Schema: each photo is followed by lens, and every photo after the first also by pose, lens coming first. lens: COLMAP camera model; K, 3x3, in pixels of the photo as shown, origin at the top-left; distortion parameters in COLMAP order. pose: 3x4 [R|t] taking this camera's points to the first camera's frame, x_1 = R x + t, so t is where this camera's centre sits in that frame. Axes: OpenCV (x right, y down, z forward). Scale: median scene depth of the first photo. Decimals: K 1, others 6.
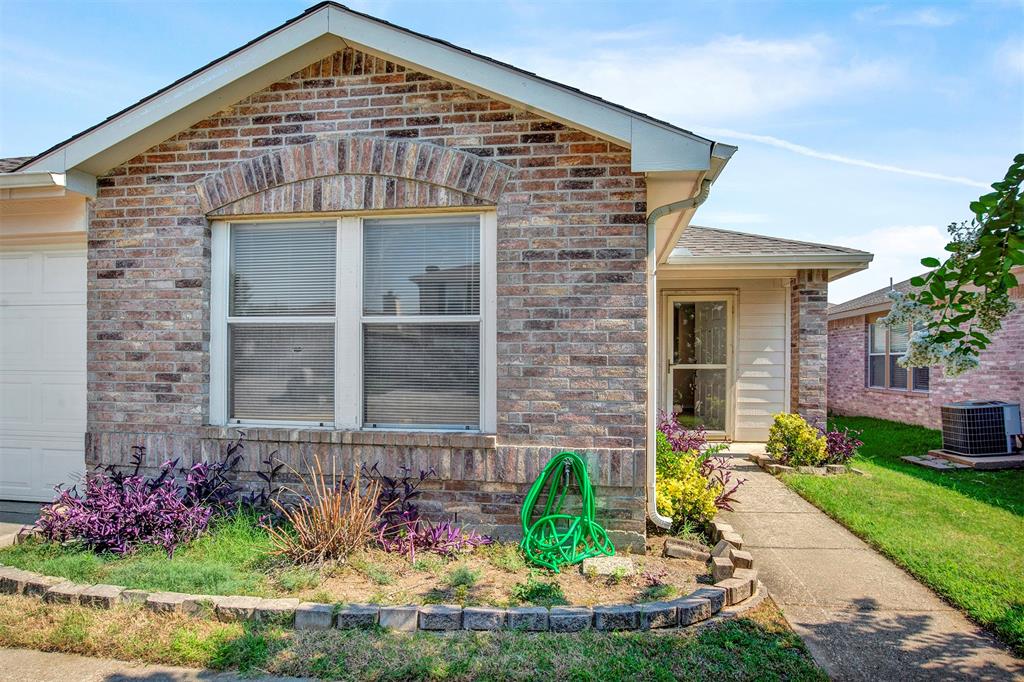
lens RADIAL K [[611.5, 0, 512.0], [0, 611.5, 341.0], [0, 0, 1]] dist [-0.027834, 0.000667]
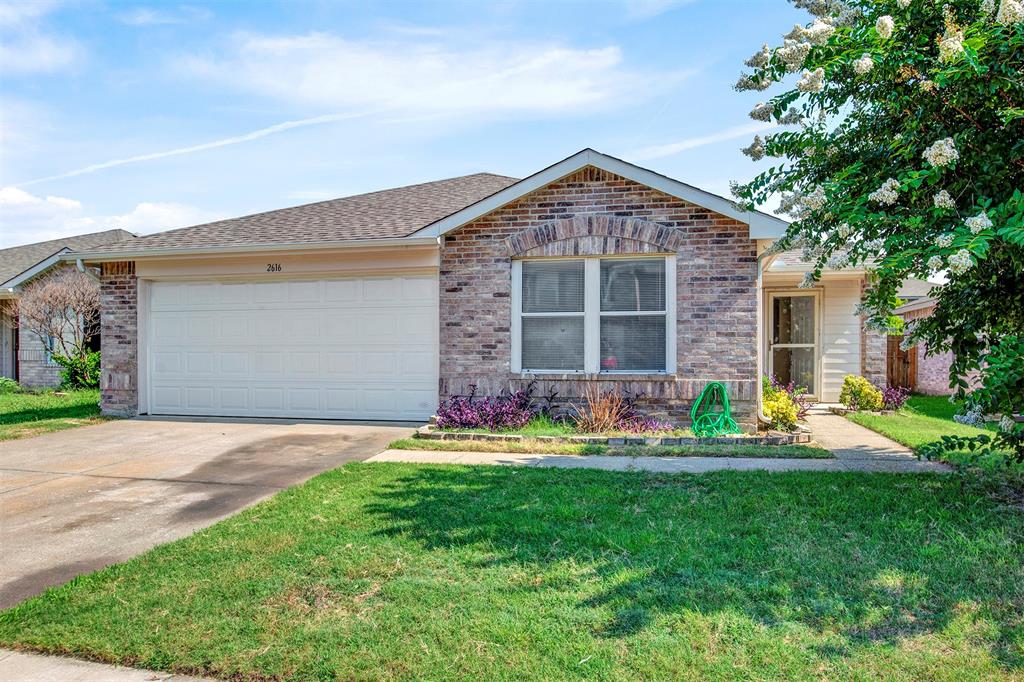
lens RADIAL K [[807.6, 0, 513.8], [0, 807.6, 349.9], [0, 0, 1]] dist [-0.003975, -0.001509]
pose [[0.998274, -0.007339, -0.058272, -0.371615], [0.008358, 0.999816, 0.017262, 0.030405], [0.058135, -0.017719, 0.998151, -1.482785]]
